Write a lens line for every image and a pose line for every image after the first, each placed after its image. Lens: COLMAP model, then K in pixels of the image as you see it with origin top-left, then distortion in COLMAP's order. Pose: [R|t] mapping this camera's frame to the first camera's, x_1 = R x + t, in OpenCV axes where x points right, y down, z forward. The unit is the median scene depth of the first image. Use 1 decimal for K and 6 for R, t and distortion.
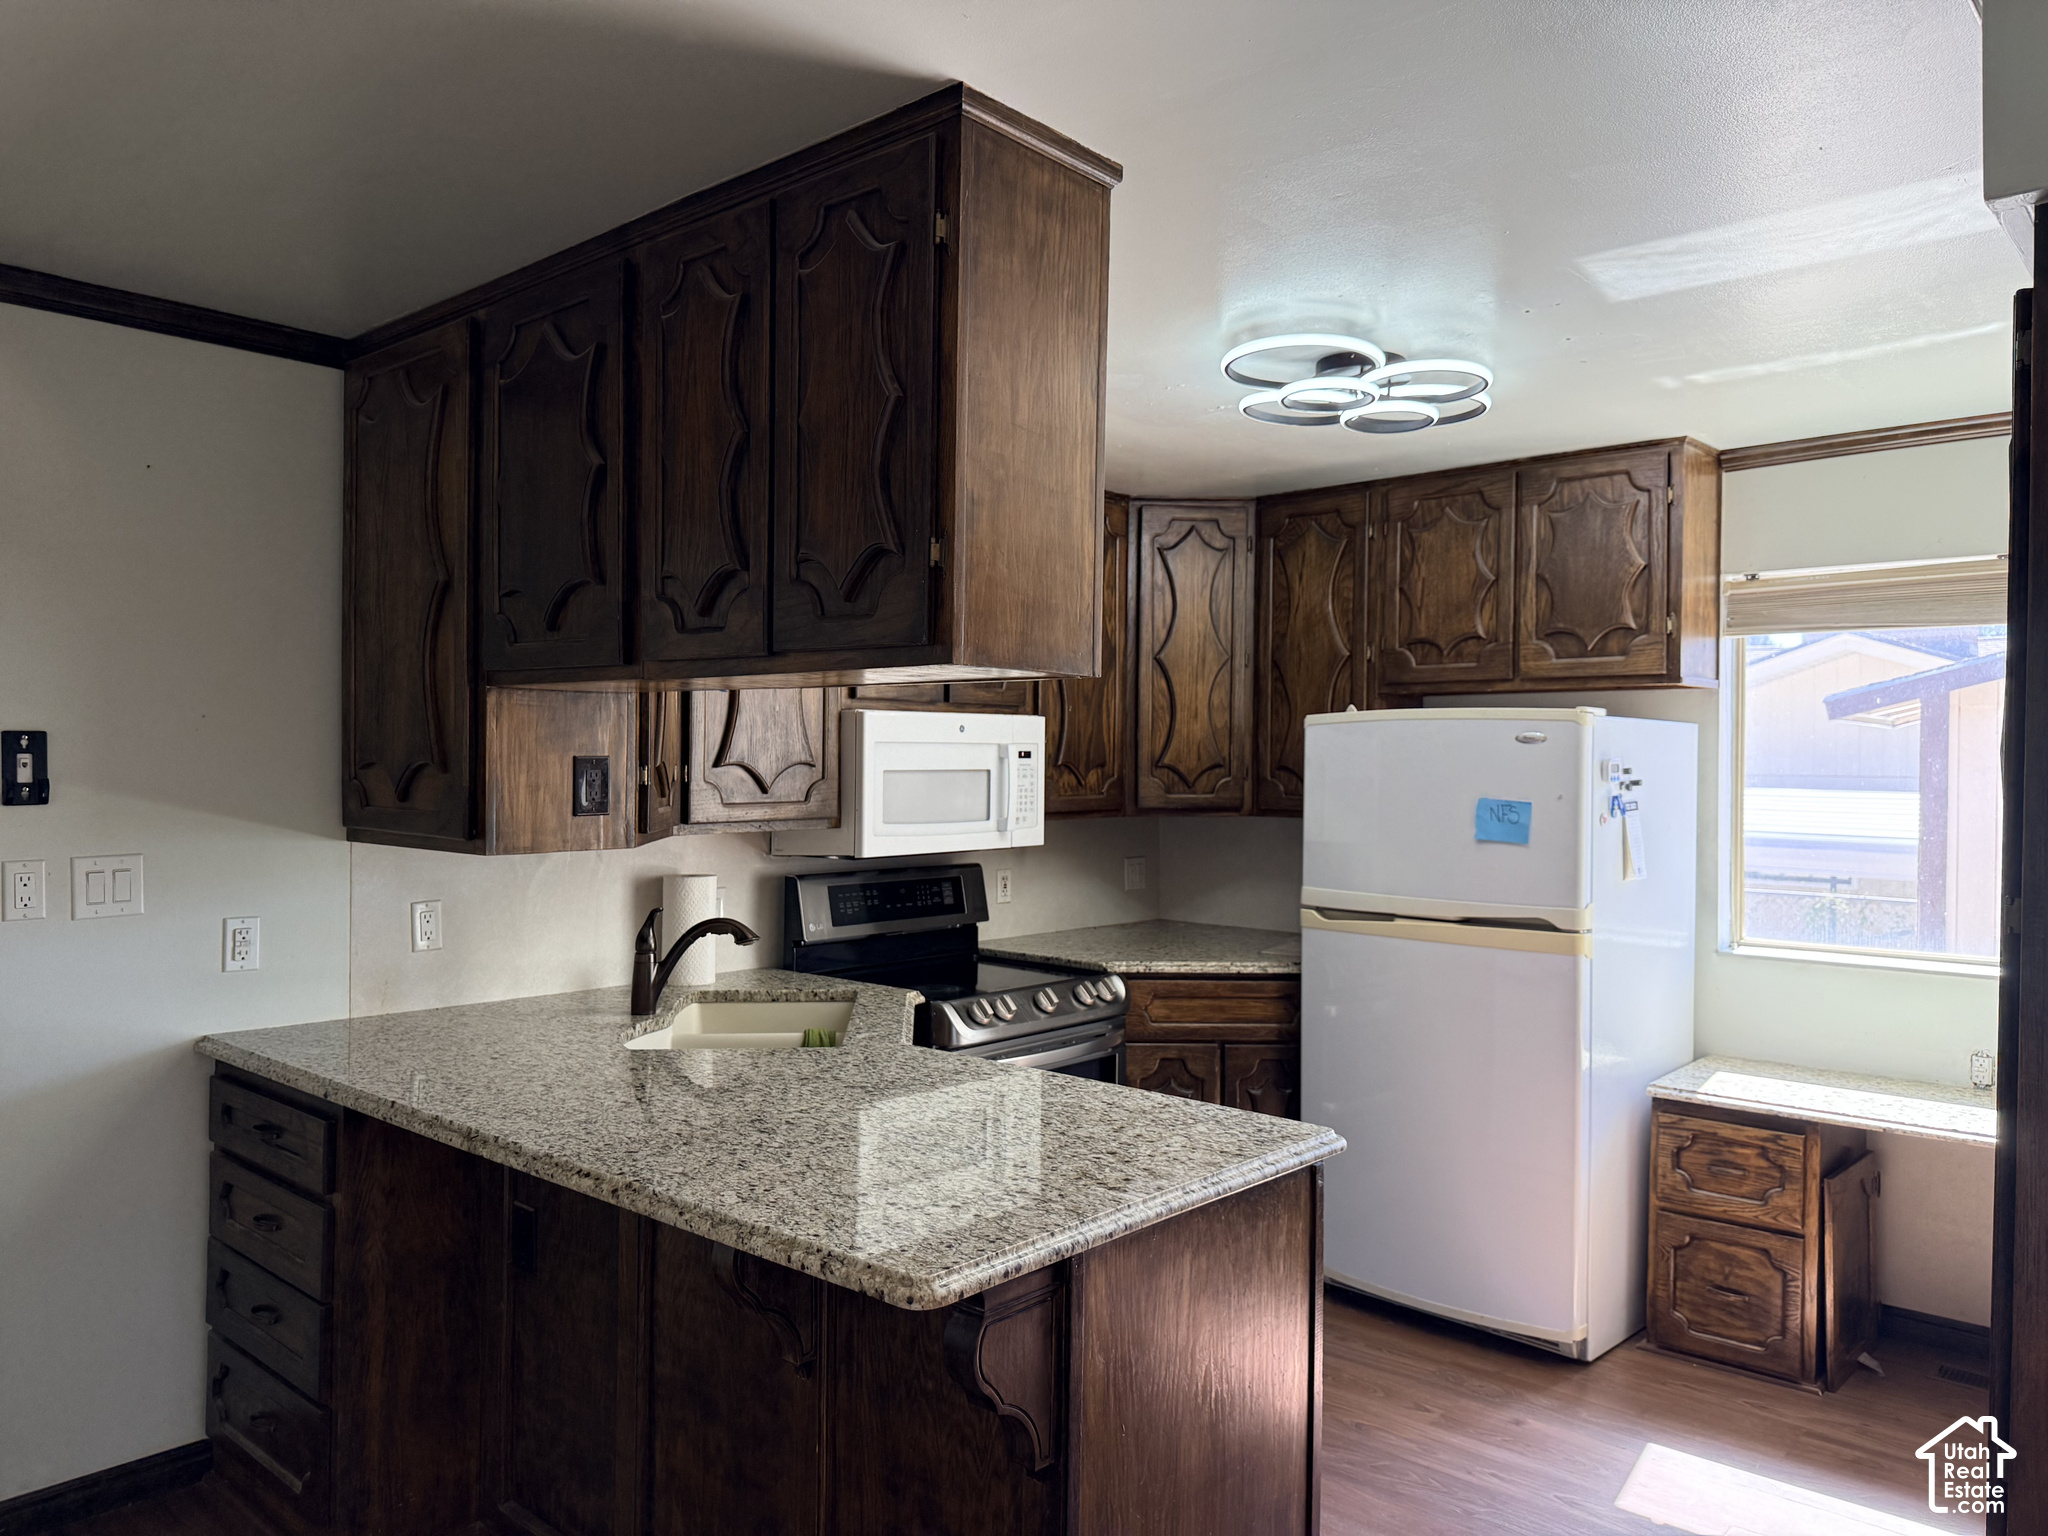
lens RADIAL K [[1442.1, 0, 1027.1], [0, 1442.1, 763.5], [0, 0, 1]] dist [0.053423, -0.057219]
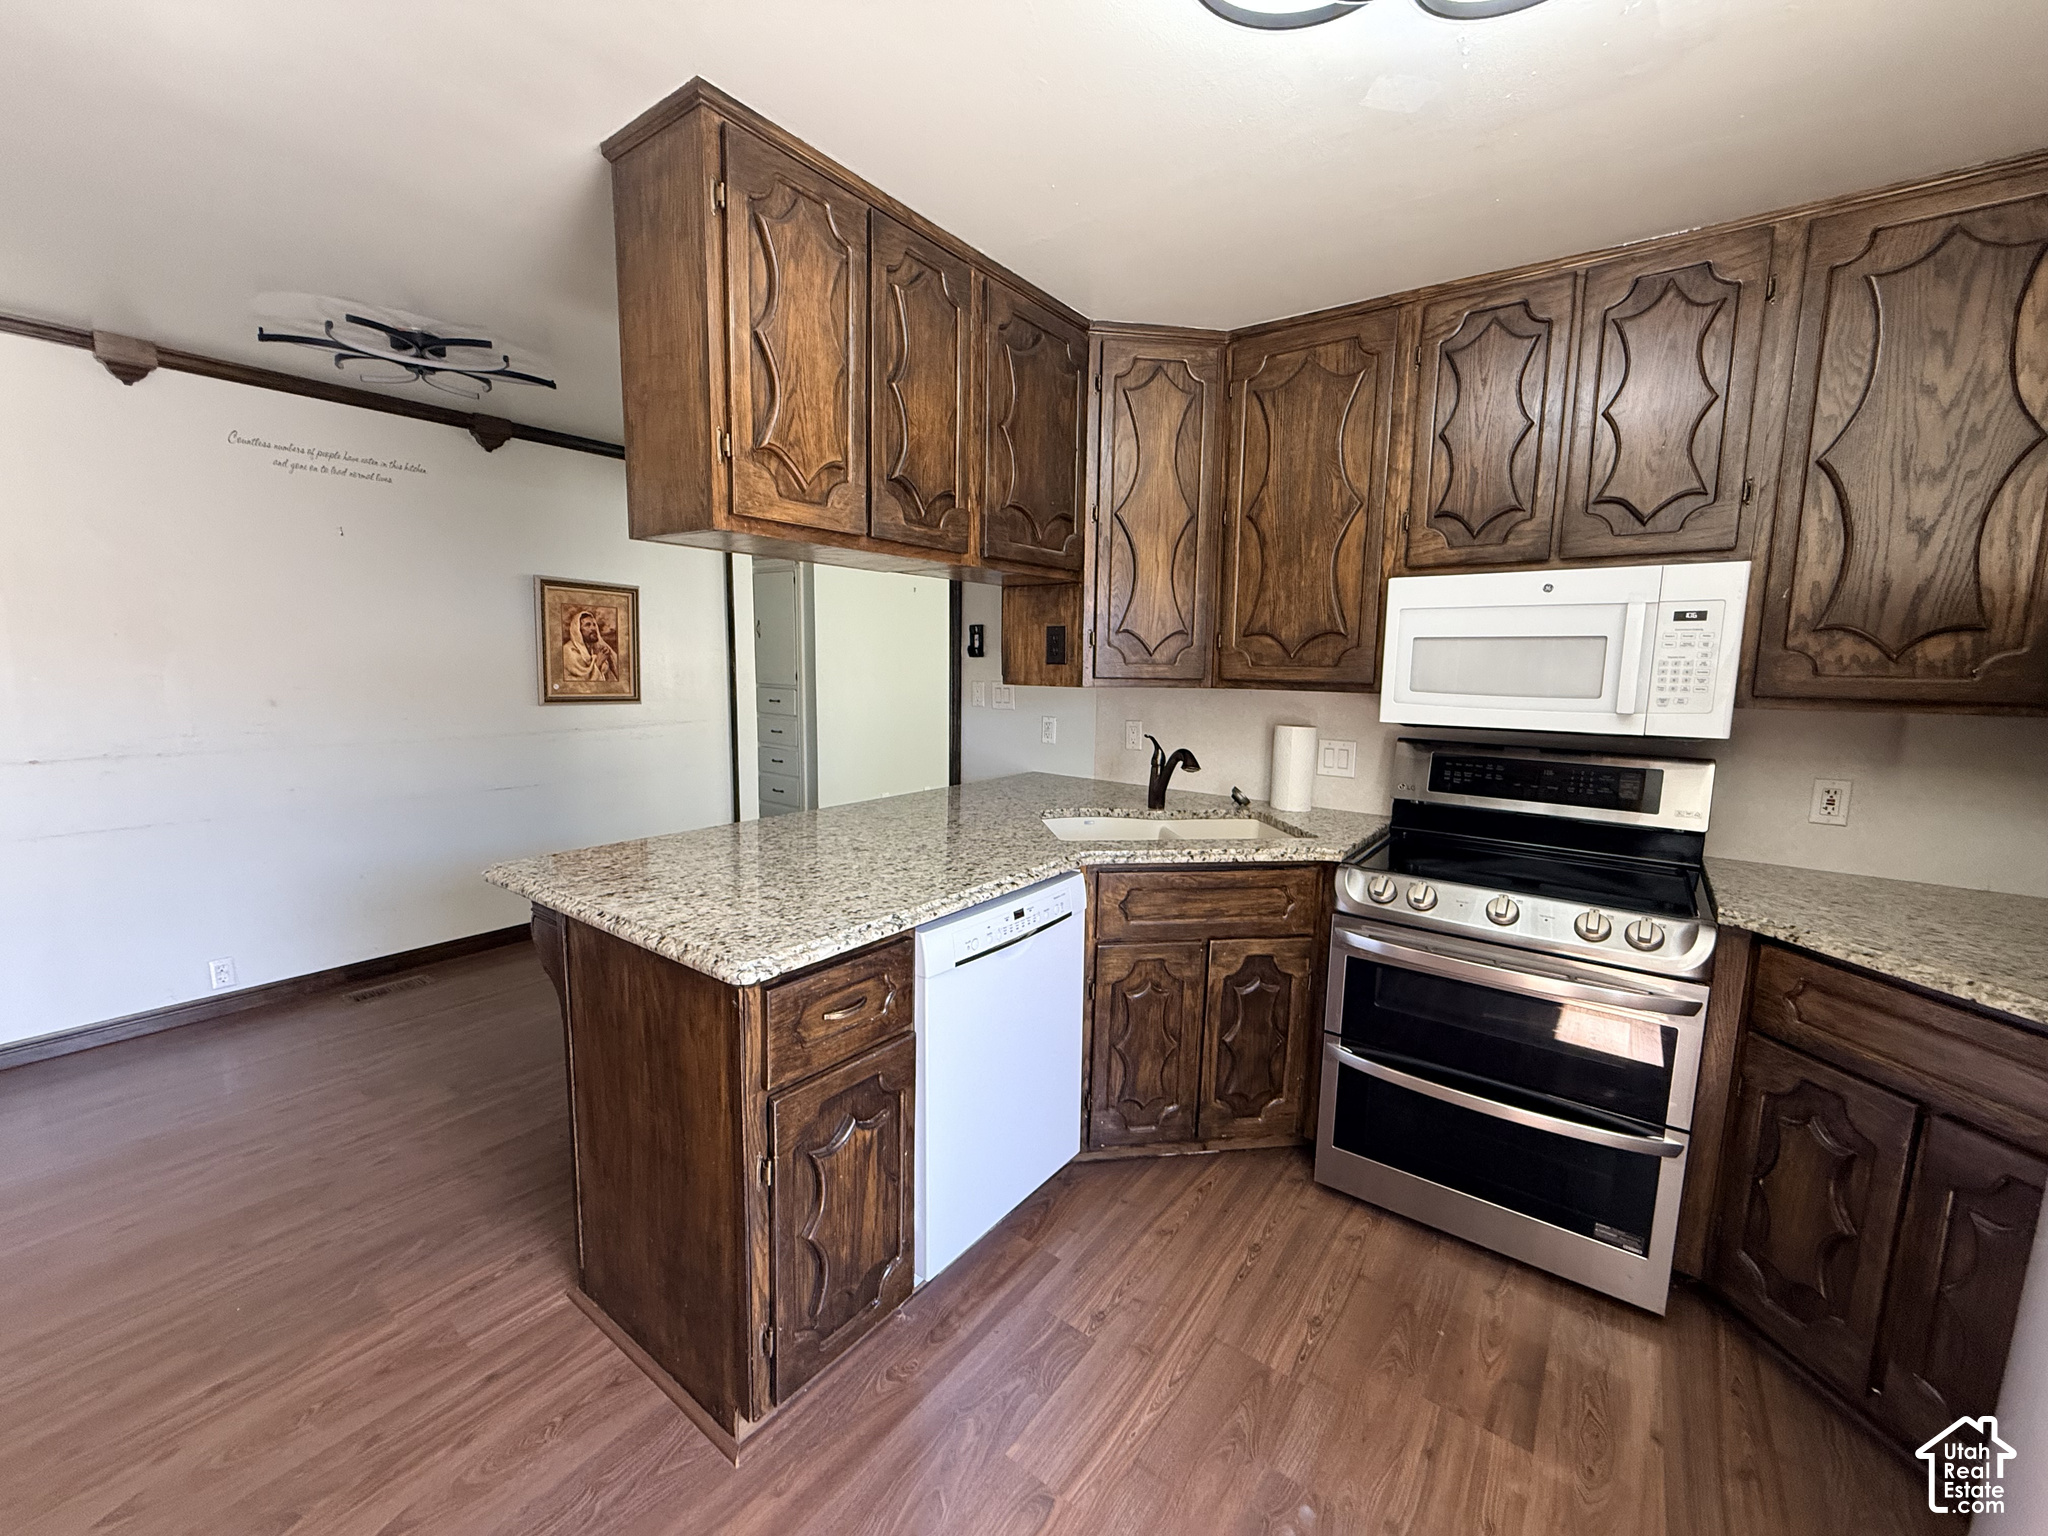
lens RADIAL K [[821.6, 0, 1027.7], [0, 821.6, 768.5], [0, 0, 1]] dist [0.004805, 0.000844]
pose [[0.084246, 0.123546, -0.988756, 0.484770], [-0.019630, 0.992297, 0.122316, 0.032526], [0.996252, 0.009105, 0.086022, 0.729918]]
